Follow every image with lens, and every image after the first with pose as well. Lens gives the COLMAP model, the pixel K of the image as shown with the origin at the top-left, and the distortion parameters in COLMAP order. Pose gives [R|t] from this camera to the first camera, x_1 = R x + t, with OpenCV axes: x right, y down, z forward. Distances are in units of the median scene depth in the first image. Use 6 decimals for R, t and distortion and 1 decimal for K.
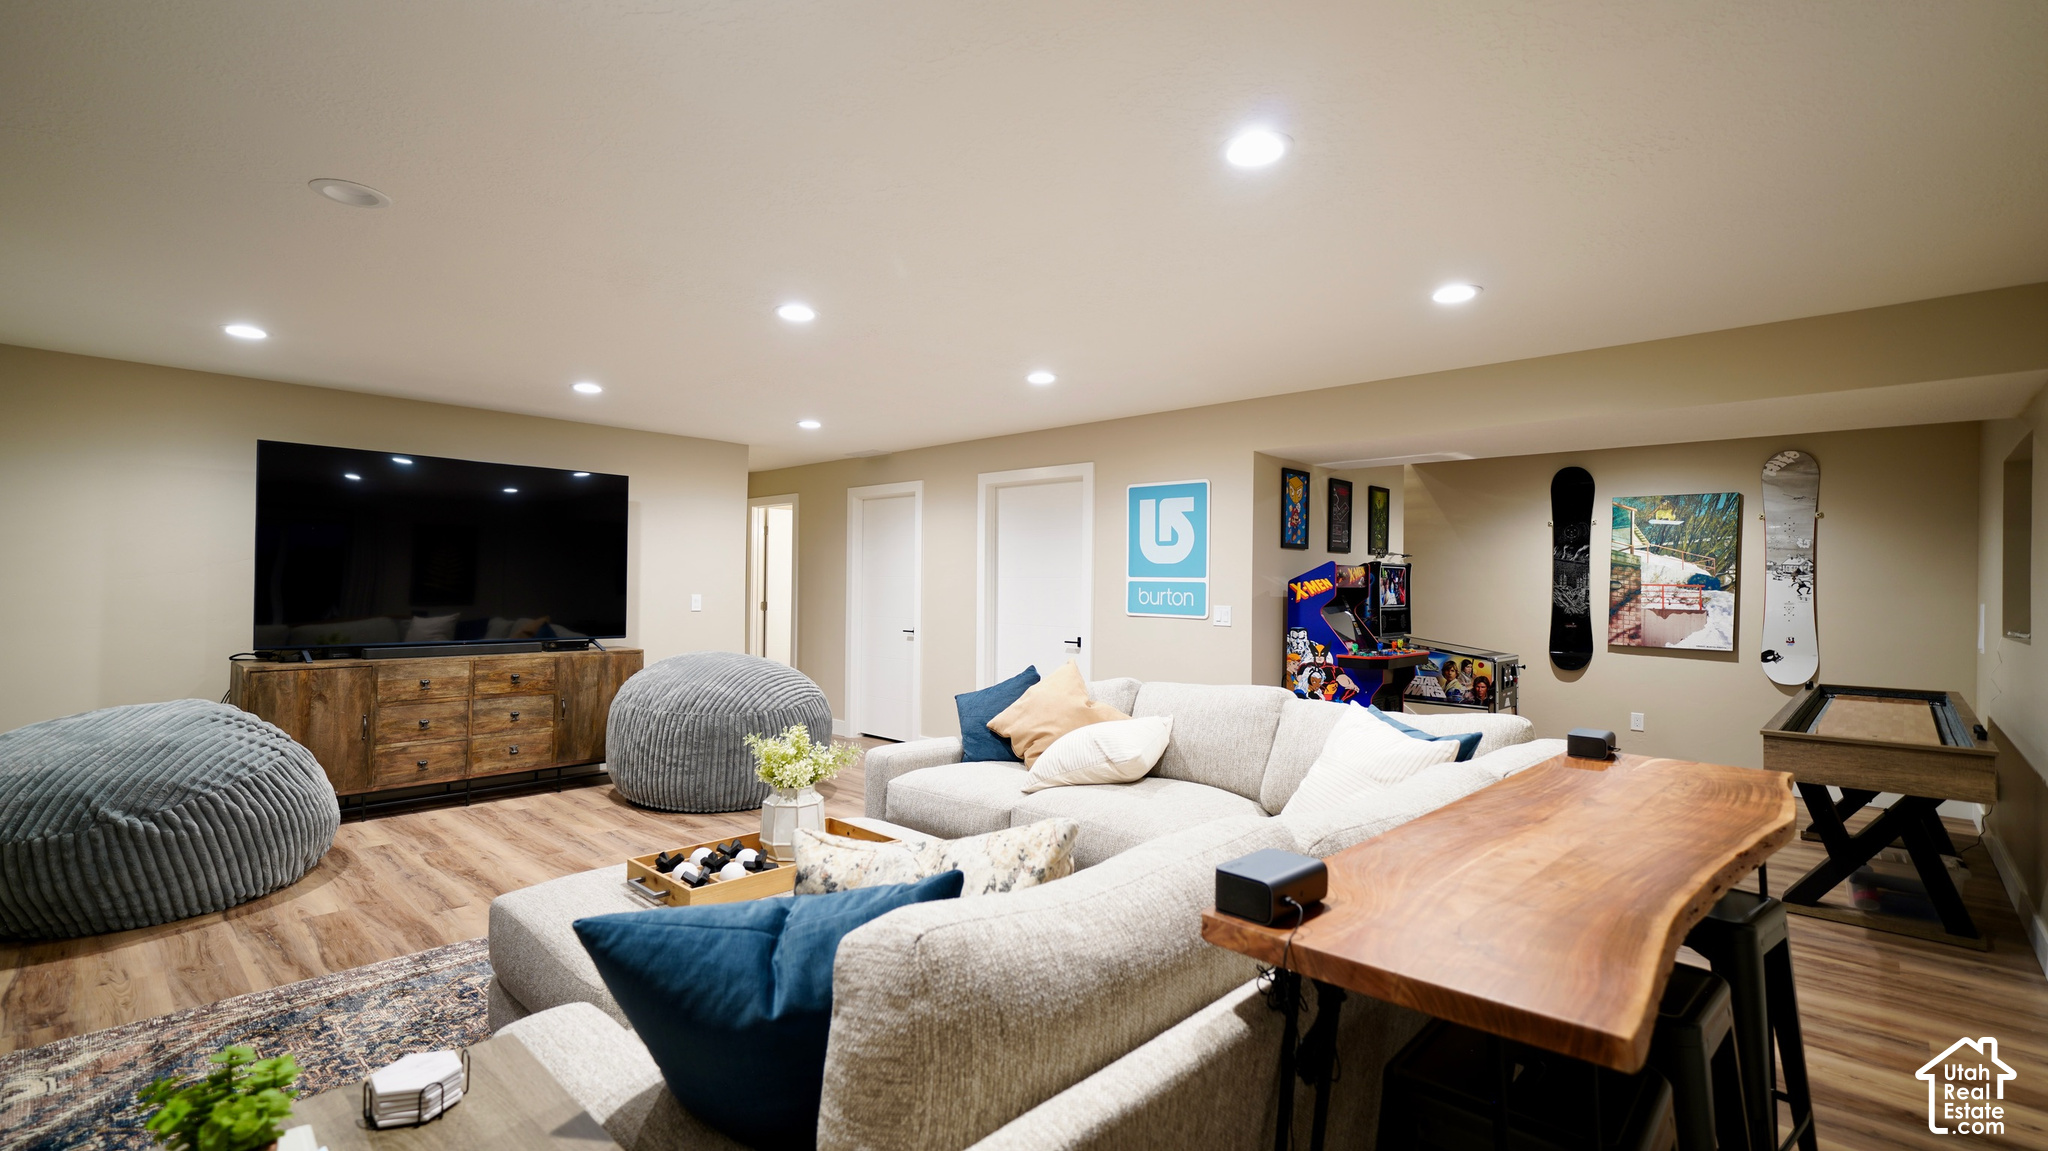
lens RADIAL K [[897.4, 0, 1026.8], [0, 897.4, 588.9], [0, 0, 1]] dist [-0.000308, 0.000042]
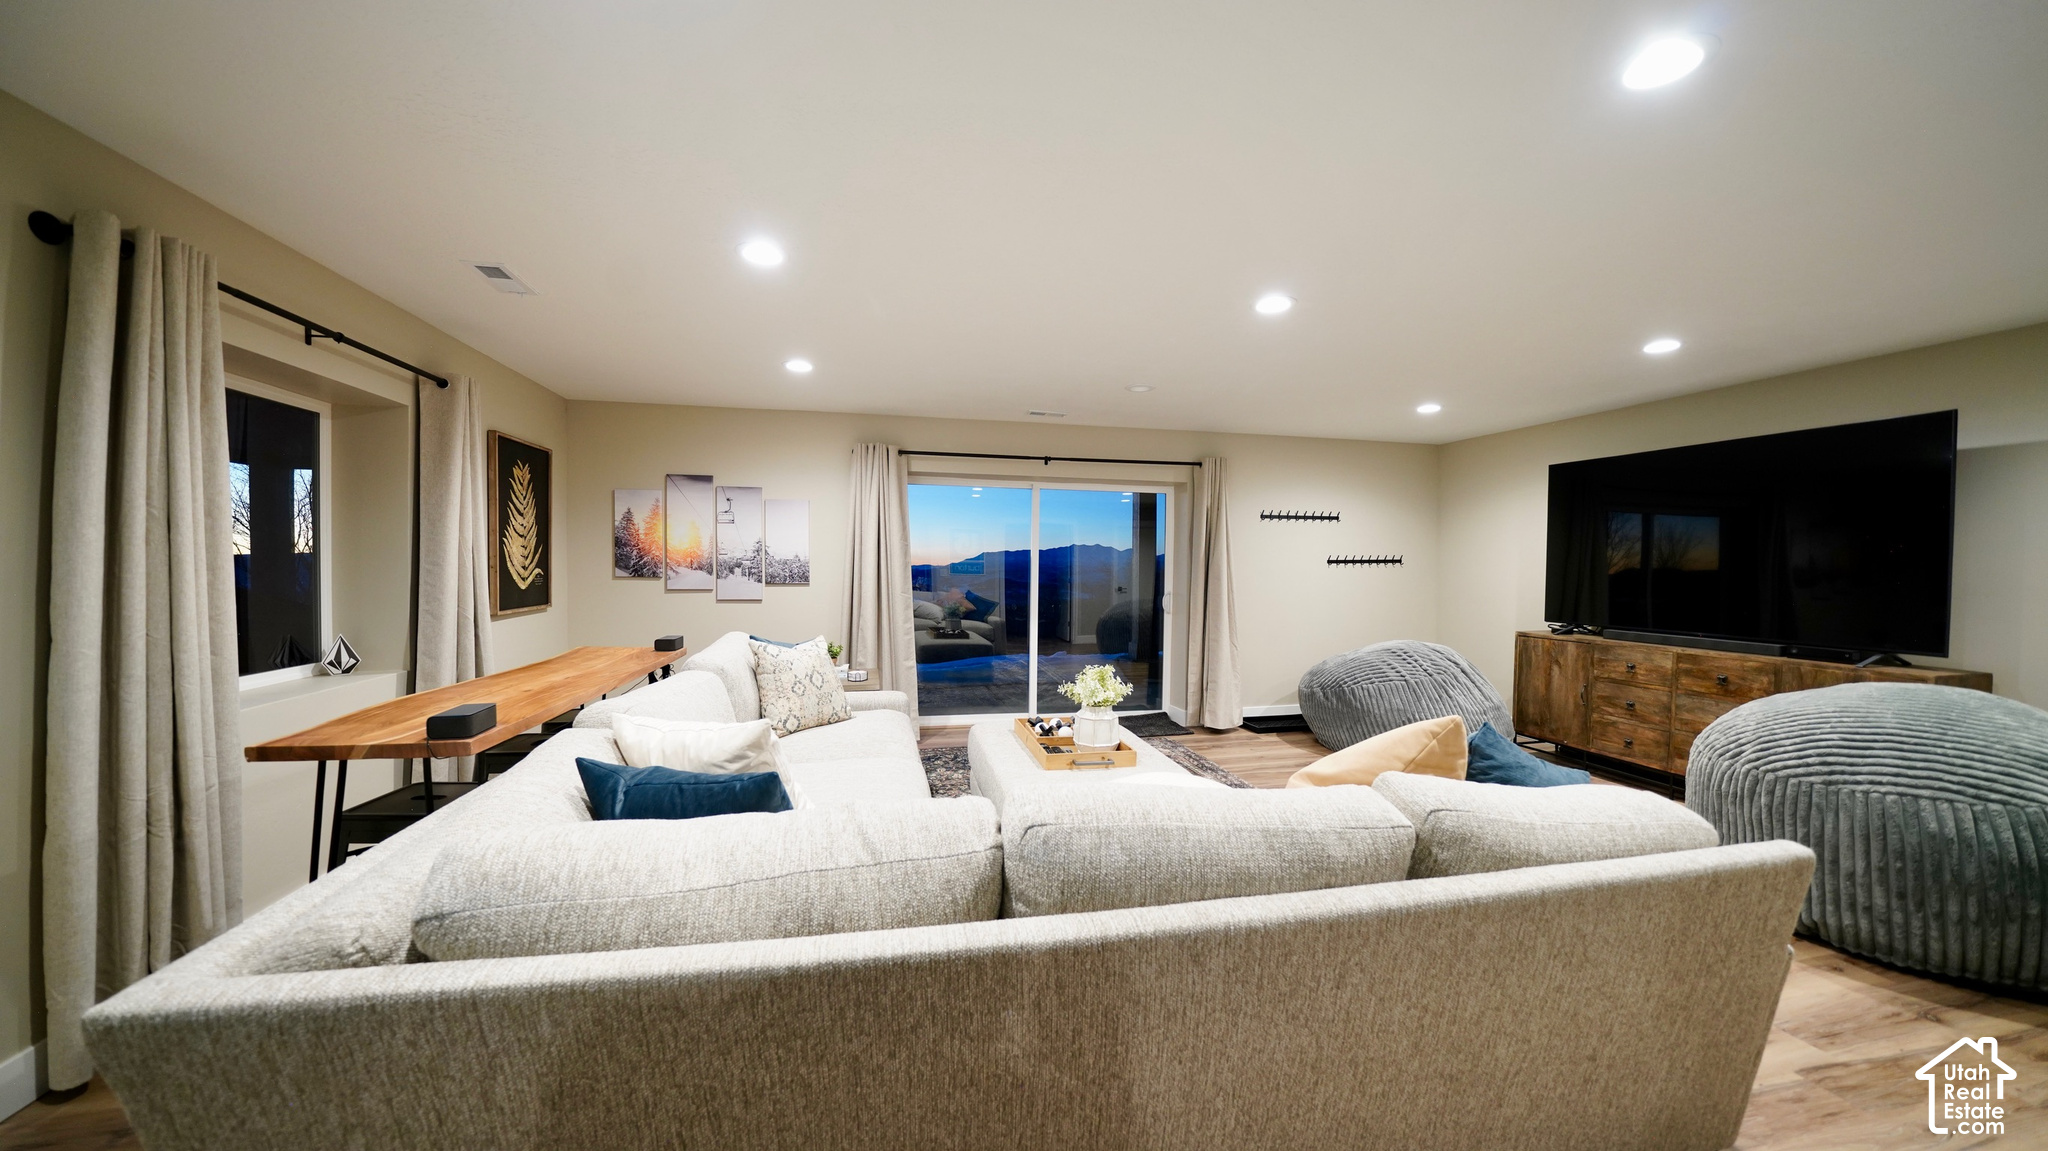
lens RADIAL K [[726.7, 0, 1017.6], [0, 726.7, 578.1], [0, 0, 1]] dist [-0.026697, 0.002670]
pose [[-0.568965, -0.000680, -0.822361, 0.467690], [-0.020006, 0.999715, 0.013014, 0.004456], [0.822118, 0.023857, -0.568817, 0.947904]]
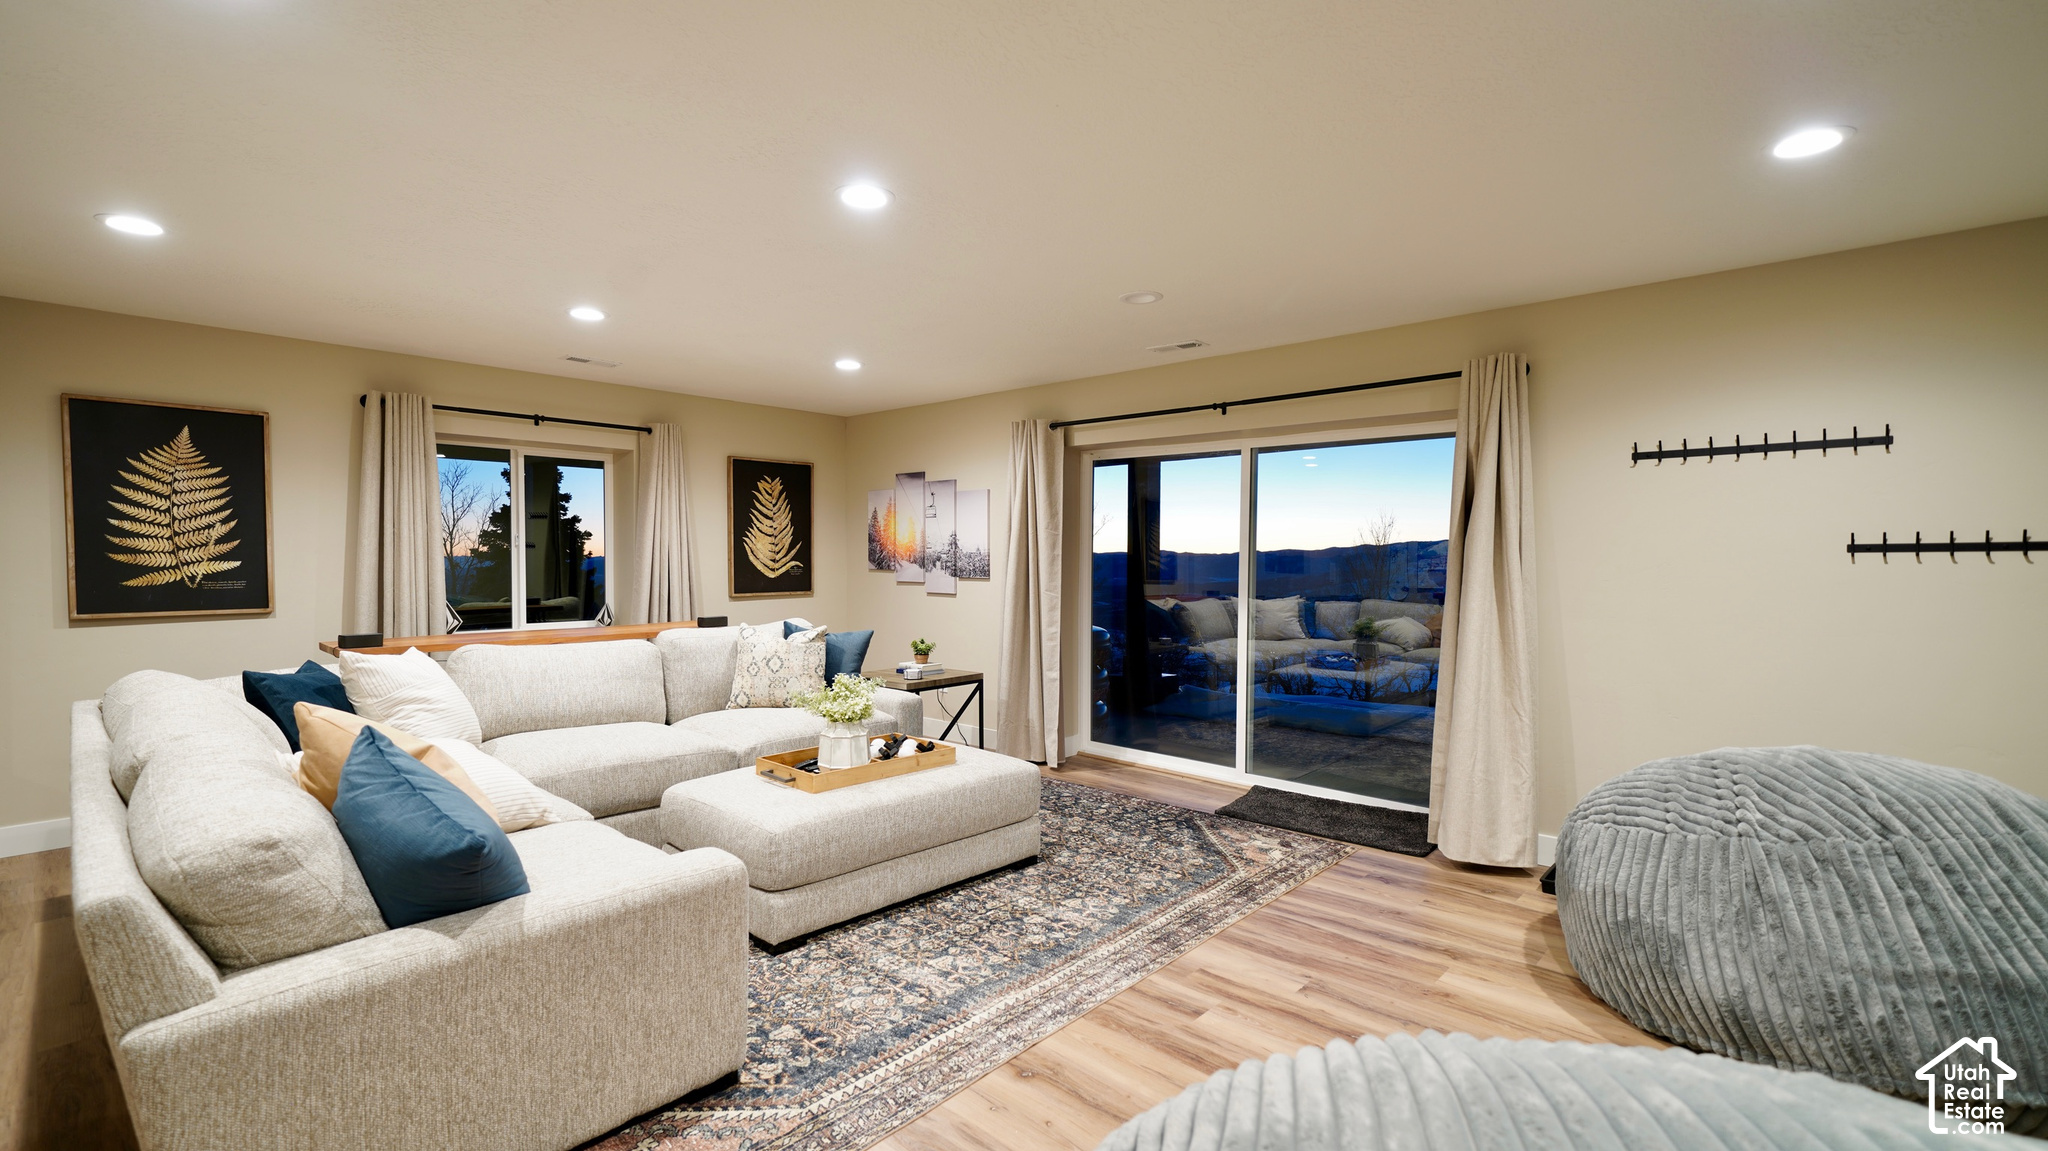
lens RADIAL K [[897.4, 0, 1026.8], [0, 897.4, 588.9], [0, 0, 1]] dist [-0.000308, 0.000042]
pose [[-0.999780, -0.019594, -0.007522, -0.302622], [-0.019869, 0.999064, 0.038412, -0.001824], [0.006763, 0.038553, -0.999234, 1.337169]]
